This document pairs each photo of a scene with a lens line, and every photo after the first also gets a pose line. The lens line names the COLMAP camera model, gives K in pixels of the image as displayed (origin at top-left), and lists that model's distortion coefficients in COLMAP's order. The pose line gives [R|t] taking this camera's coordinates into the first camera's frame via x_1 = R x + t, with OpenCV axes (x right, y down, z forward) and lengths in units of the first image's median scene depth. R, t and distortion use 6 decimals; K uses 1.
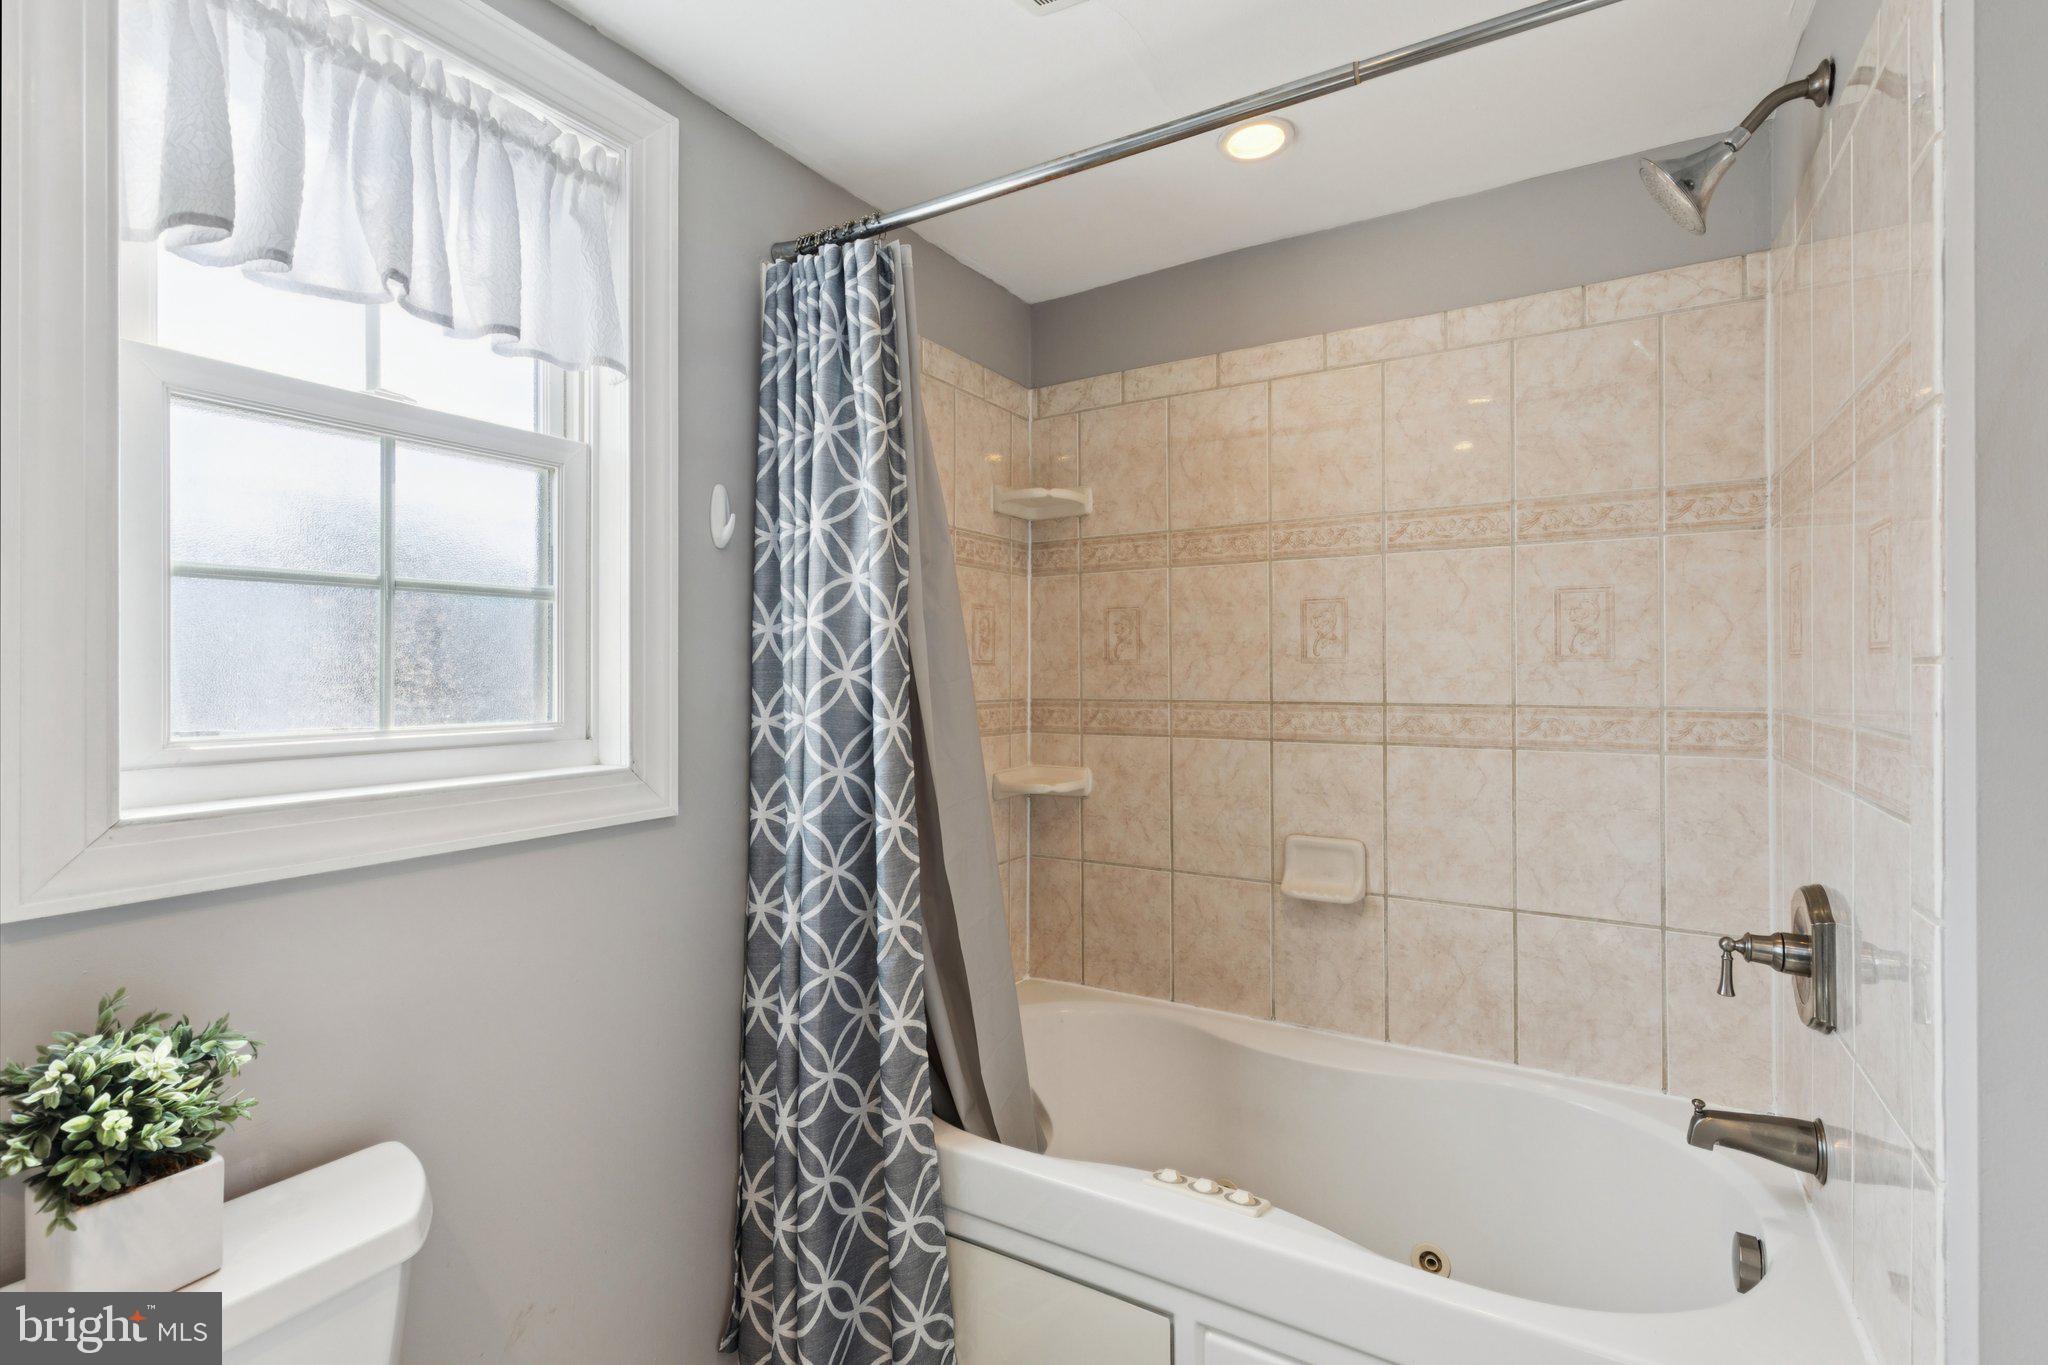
lens RADIAL K [[939.4, 0, 1036.6], [0, 939.4, 651.5], [0, 0, 1]] dist [-0.001510, -0.000440]
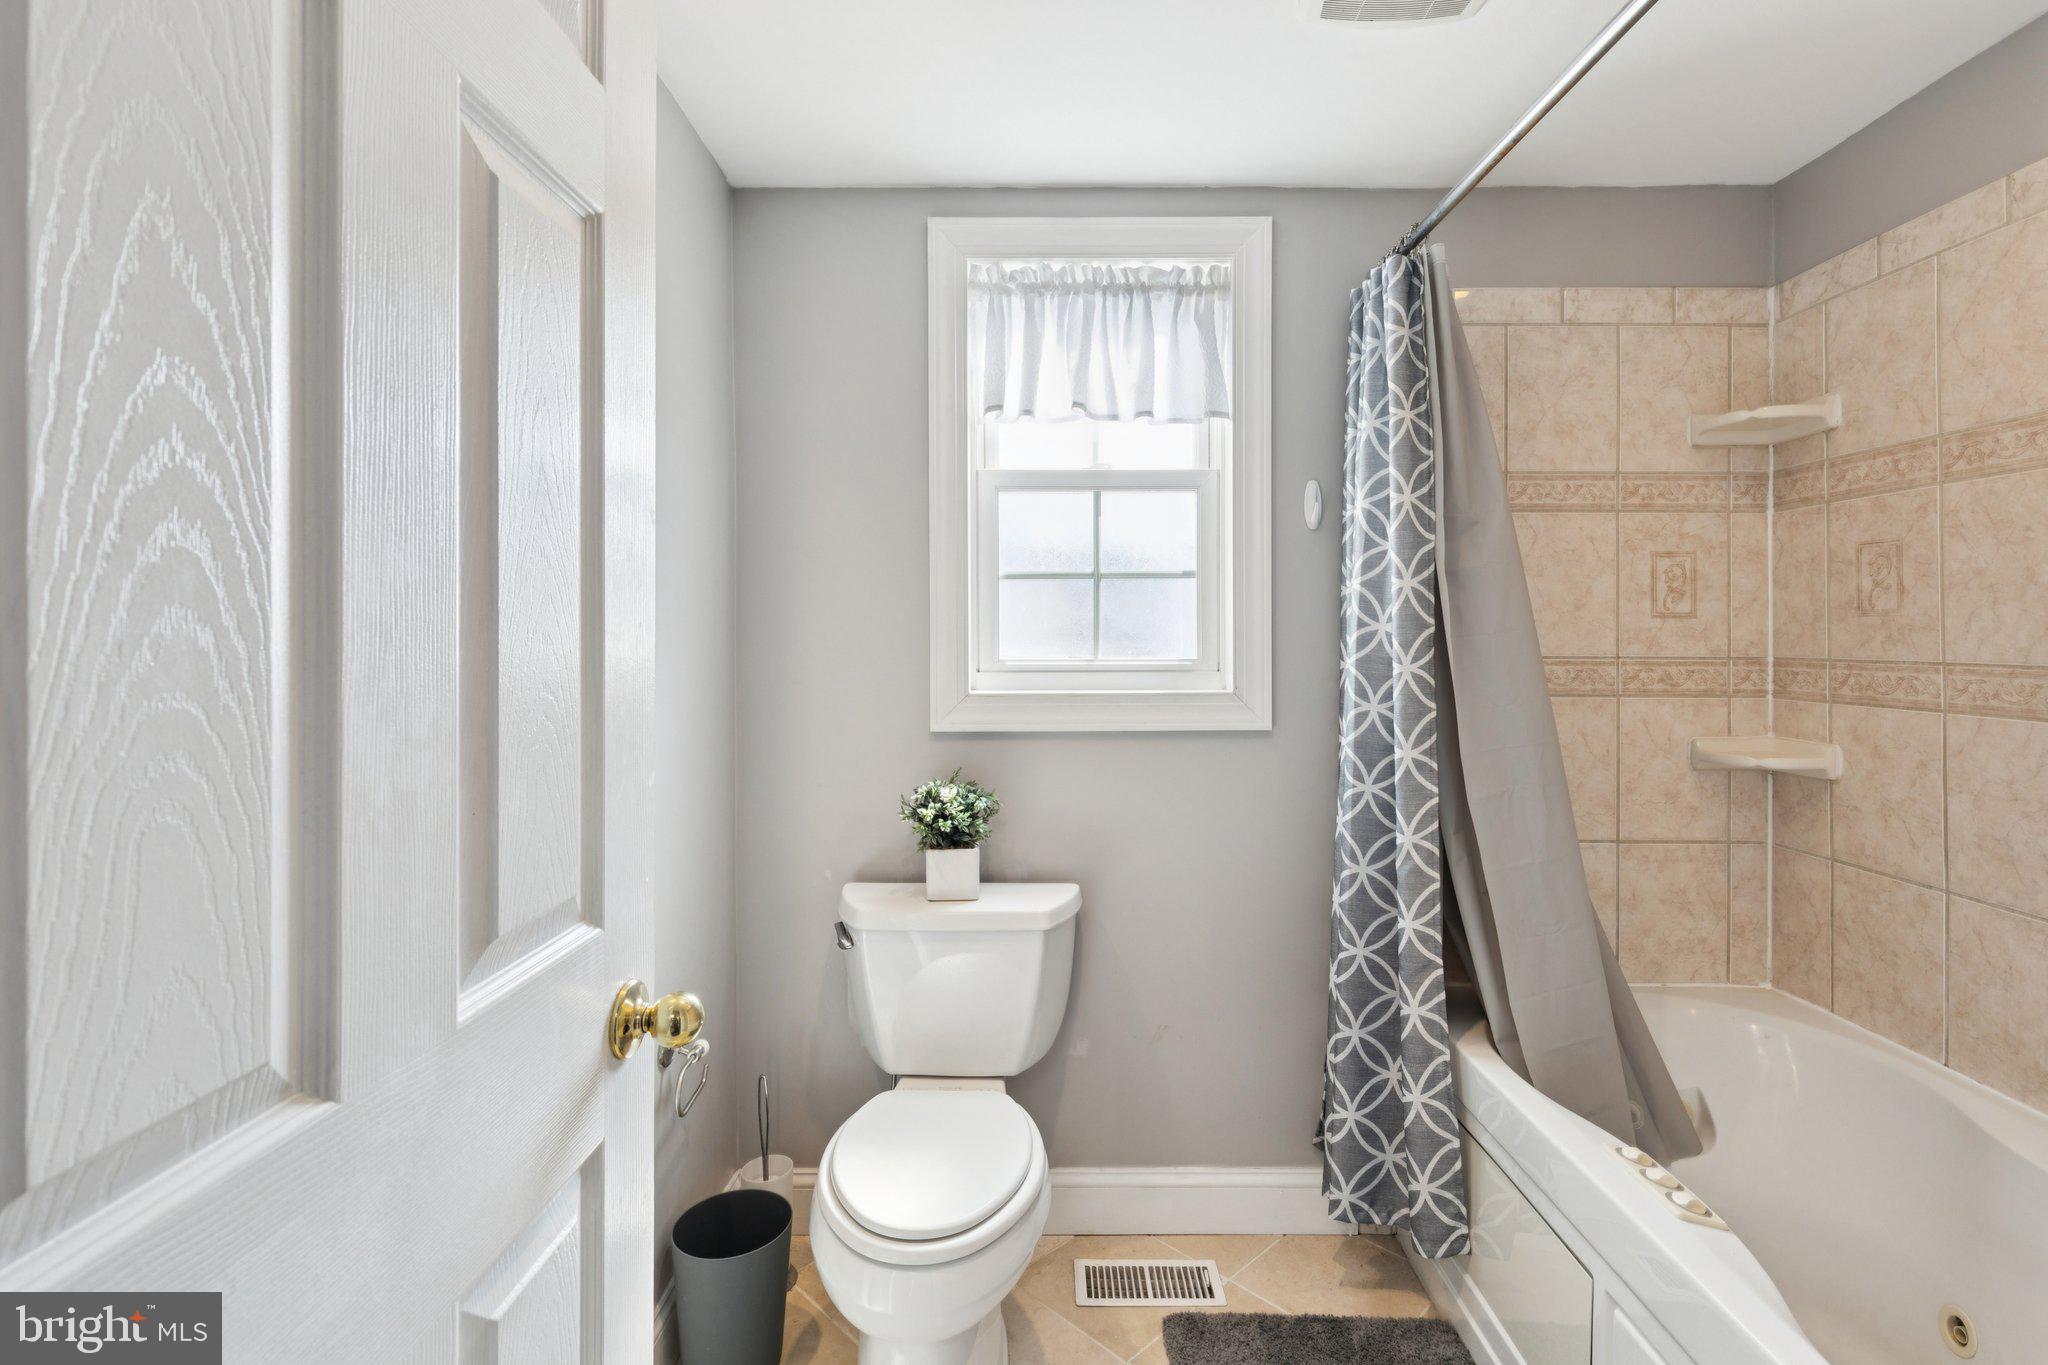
lens RADIAL K [[930.5, 0, 1029.2], [0, 930.5, 625.7], [0, 0, 1]] dist [0.016786, -0.025267]
pose [[0.499178, -0.003146, -0.866494, 0.412812], [0.018031, 0.999815, 0.006758, 0.004506], [0.866312, -0.018997, 0.499142, 0.011208]]
